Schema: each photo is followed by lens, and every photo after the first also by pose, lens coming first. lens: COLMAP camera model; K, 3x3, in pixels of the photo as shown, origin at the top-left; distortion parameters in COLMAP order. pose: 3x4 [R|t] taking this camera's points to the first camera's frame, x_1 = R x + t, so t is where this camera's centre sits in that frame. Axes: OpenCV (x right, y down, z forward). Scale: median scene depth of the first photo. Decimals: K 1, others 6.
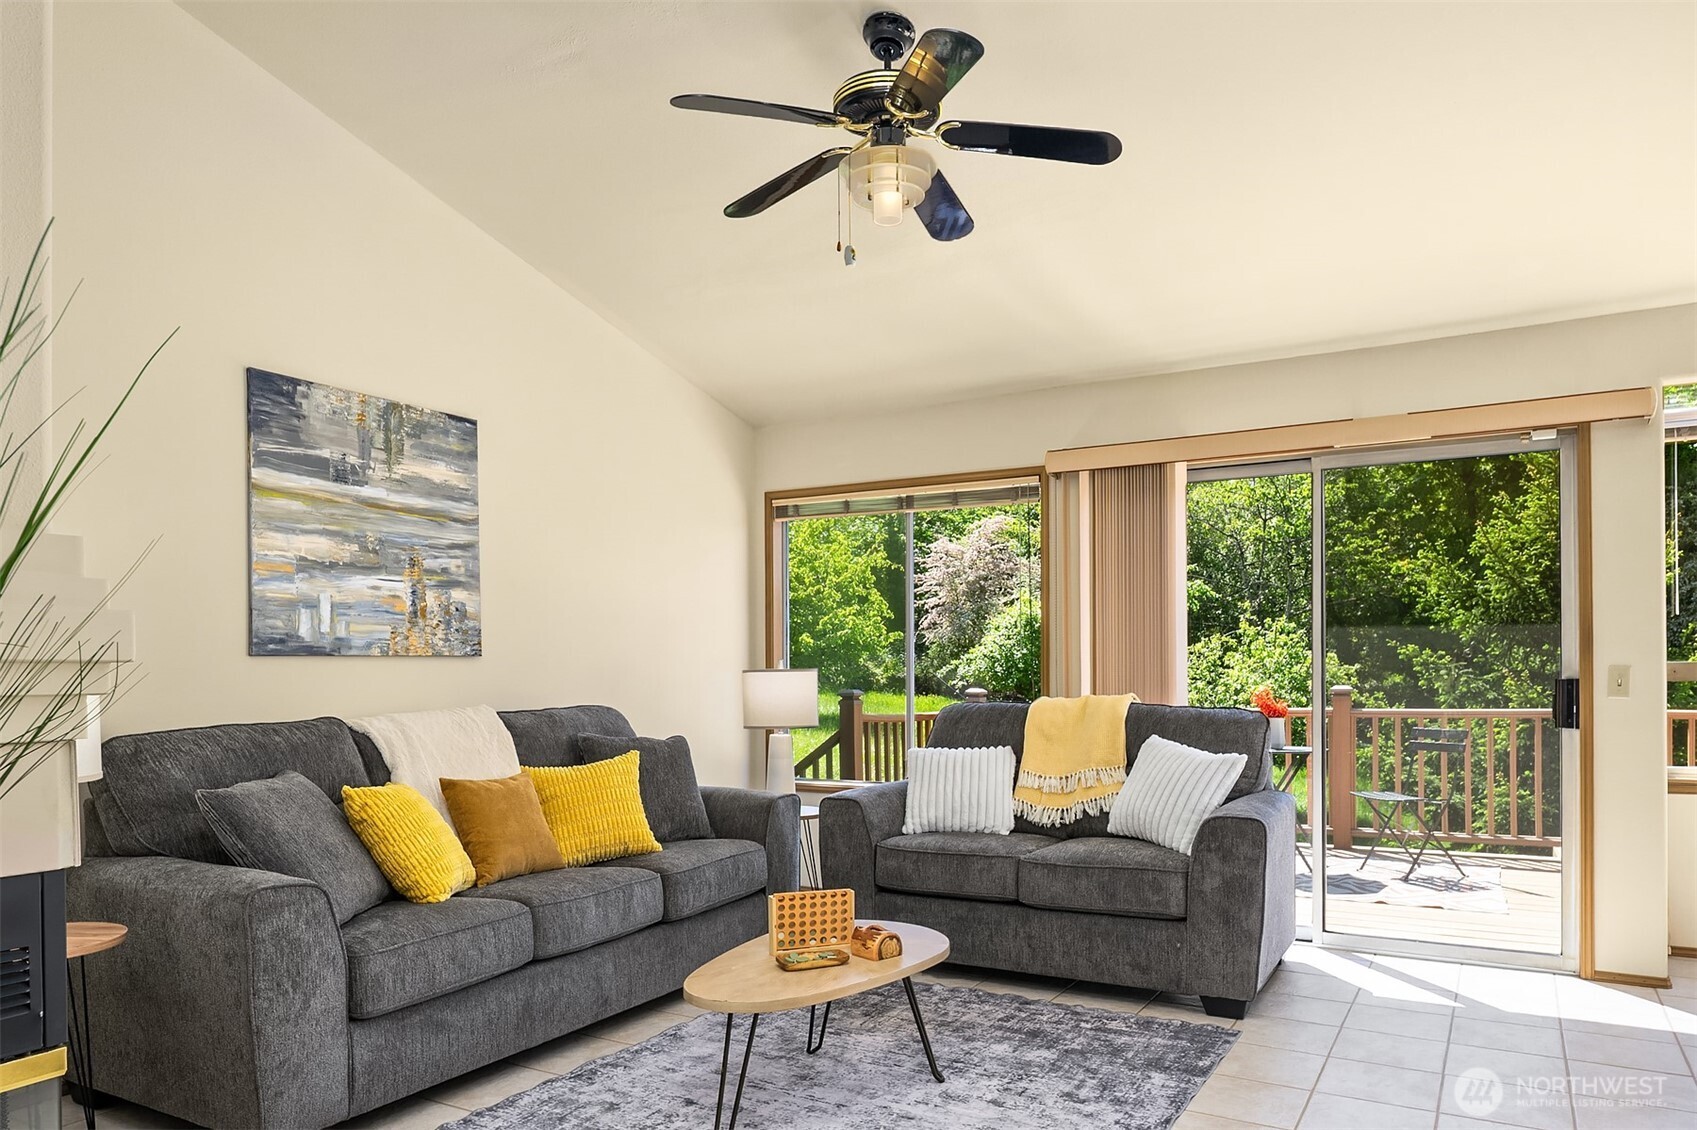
lens RADIAL K [[1122.6, 0, 851.4], [0, 1122.6, 668.1], [0, 0, 1]] dist [-0.005386, -0.003250]
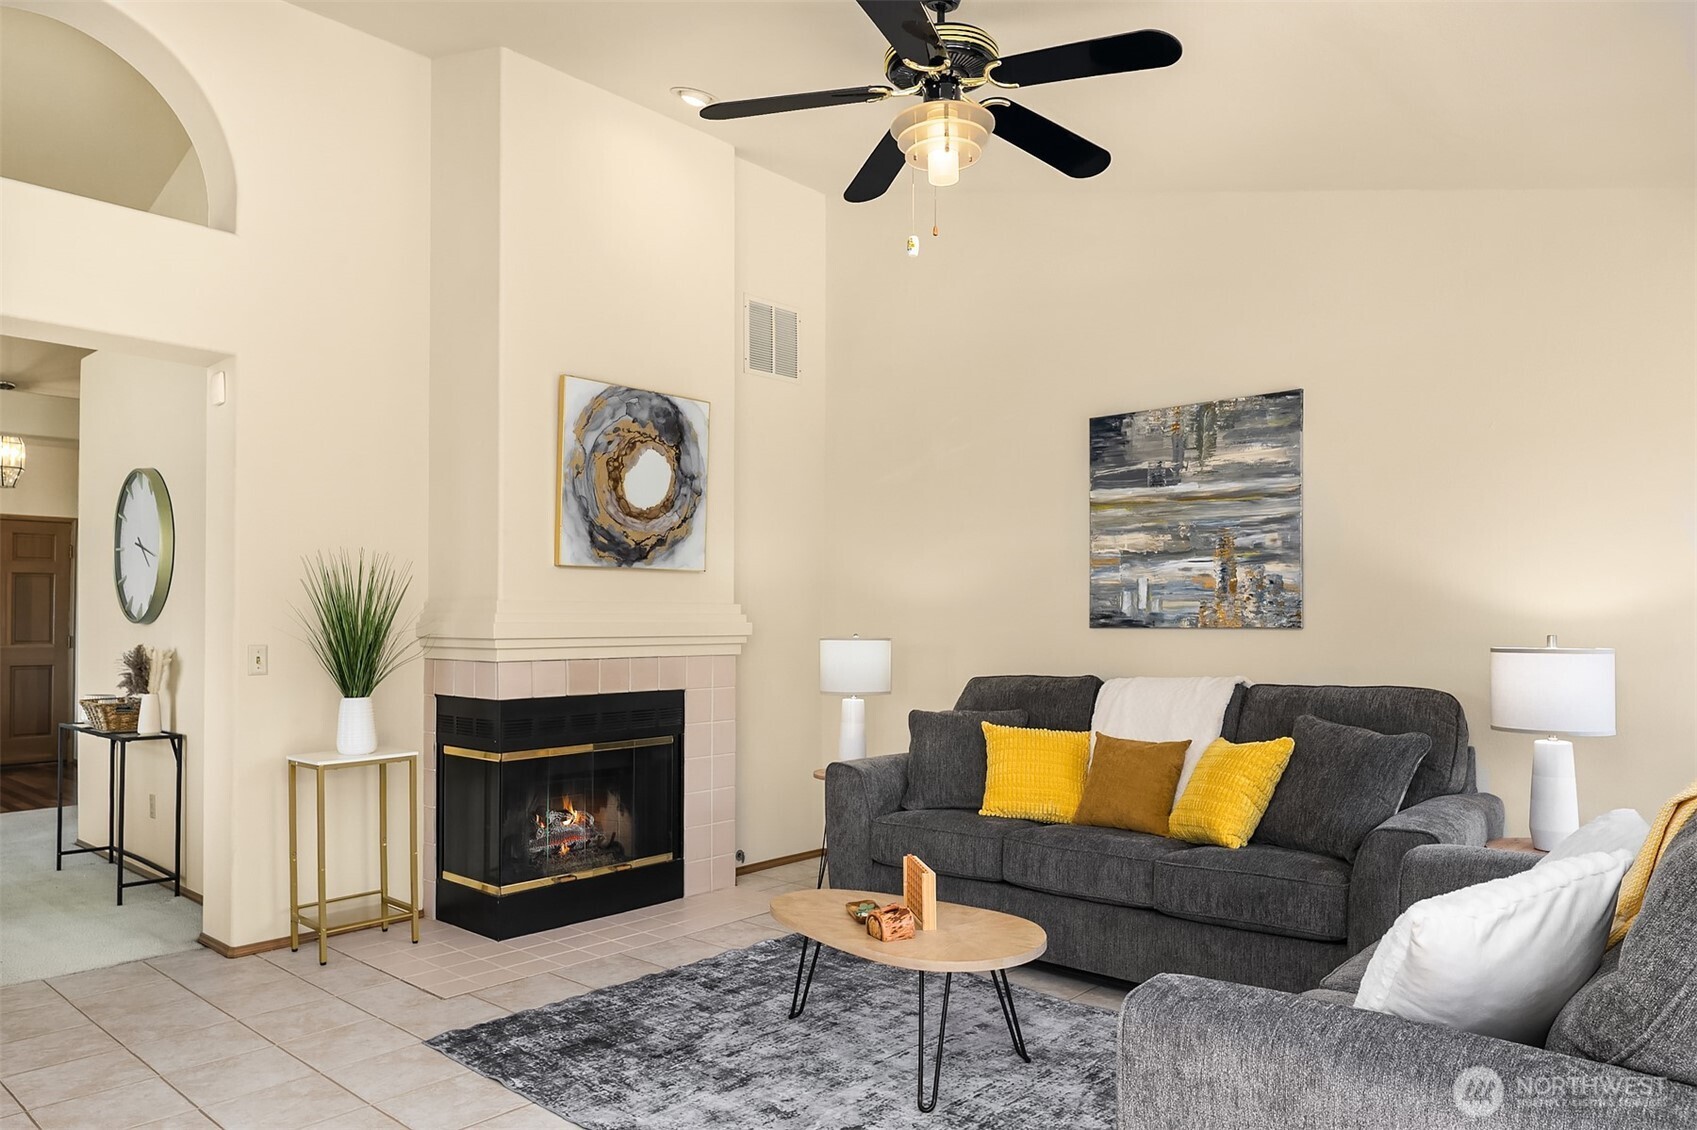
lens RADIAL K [[1116.2, 0, 844.8], [0, 1116.2, 641.5], [0, 0, 1]] dist [0.000857, -0.001078]
pose [[-0.201658, 0.011411, -0.979390, 0.782999], [-0.008318, 0.999876, 0.013362, -0.009004], [0.979421, 0.010841, -0.201538, 0.885277]]
